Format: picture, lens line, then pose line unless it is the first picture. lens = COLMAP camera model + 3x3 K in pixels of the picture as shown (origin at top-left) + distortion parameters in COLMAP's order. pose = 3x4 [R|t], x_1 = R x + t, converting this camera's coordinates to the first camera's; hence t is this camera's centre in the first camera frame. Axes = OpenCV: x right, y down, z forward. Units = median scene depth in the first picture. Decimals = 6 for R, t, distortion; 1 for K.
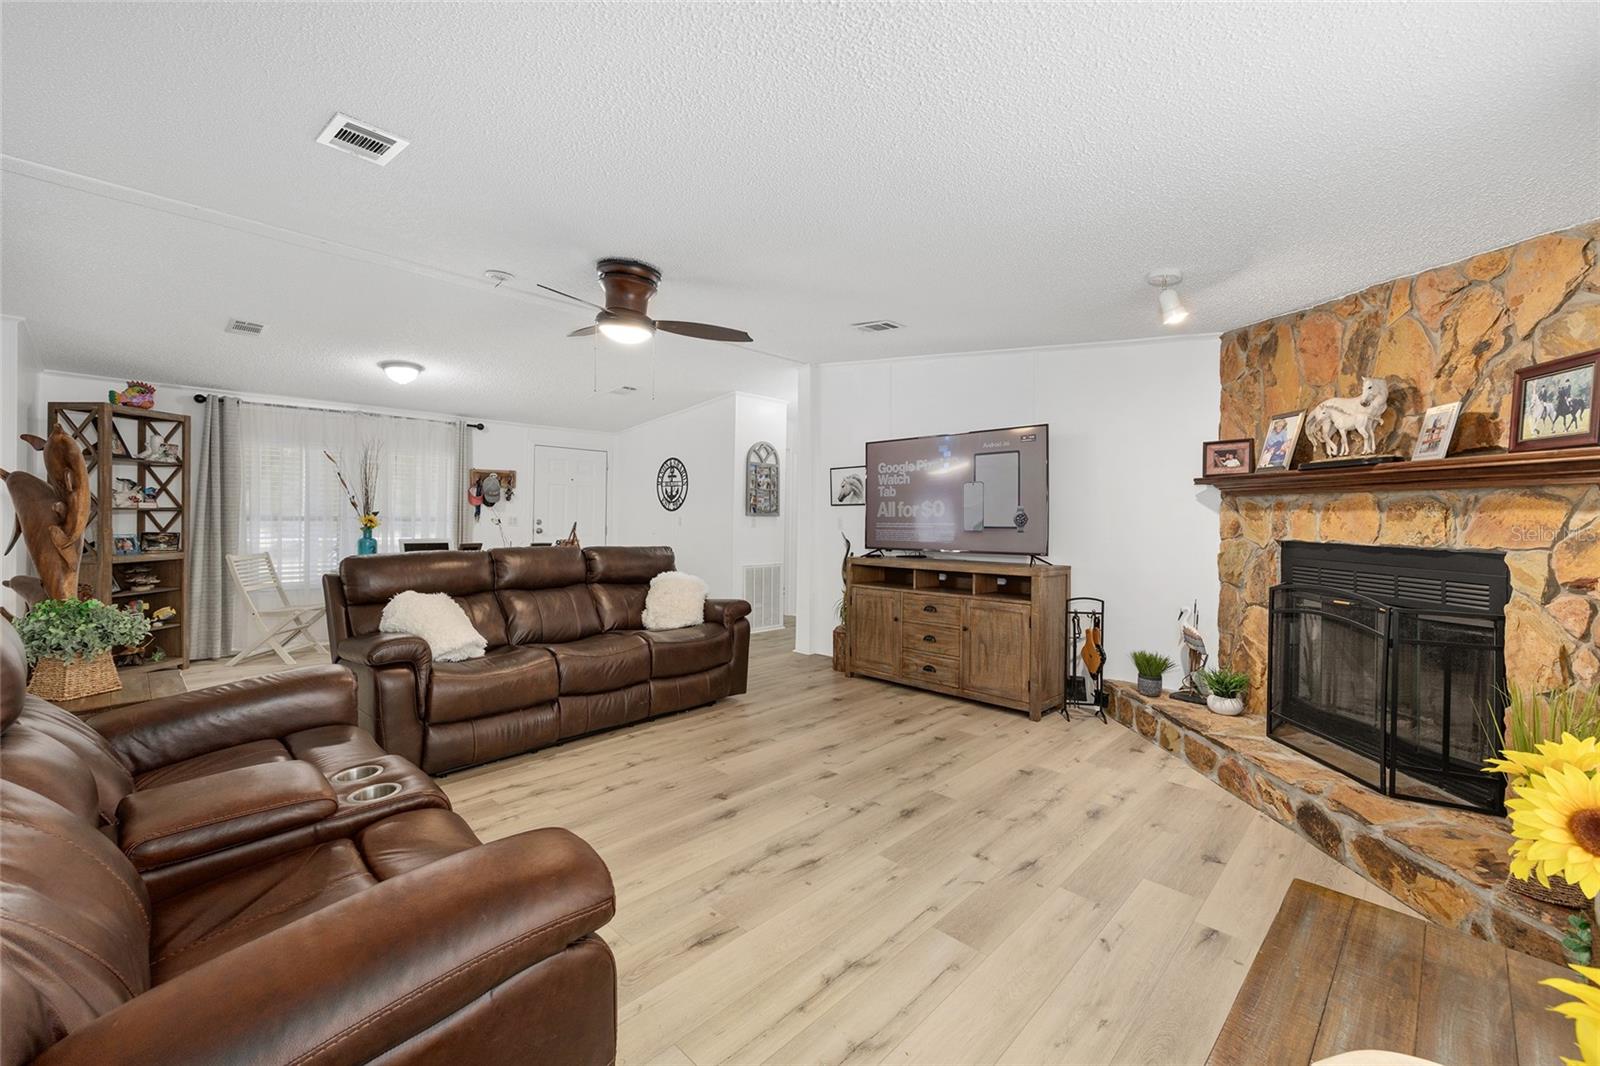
lens RADIAL K [[640.4, 0, 802.8], [0, 640.4, 527.1], [0, 0, 1]] dist [-0.003128, 0.002396]
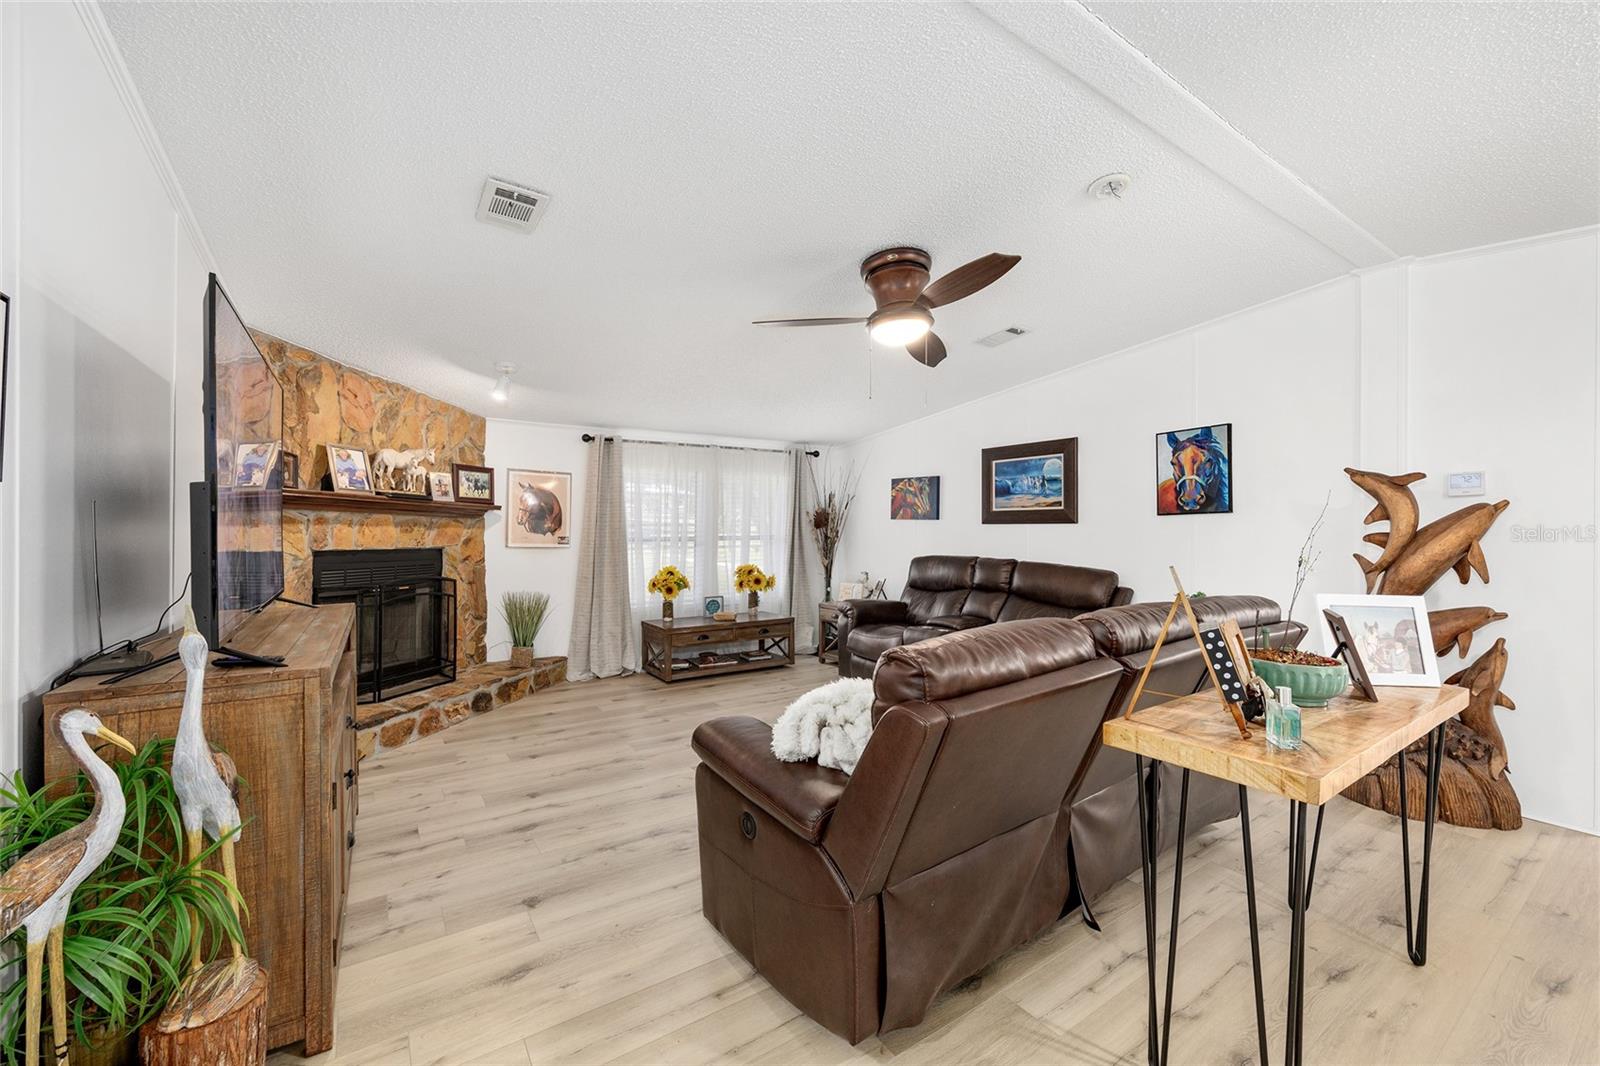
lens RADIAL K [[640.4, 0, 828.5], [0, 640.4, 532.2], [0, 0, 1]] dist [-0.003128, 0.002396]
pose [[-0.985649, -0.013739, 0.168249, -0.394864], [-0.010970, 0.999789, 0.017377, -0.047996], [-0.168452, 0.015281, -0.985591, 2.245107]]
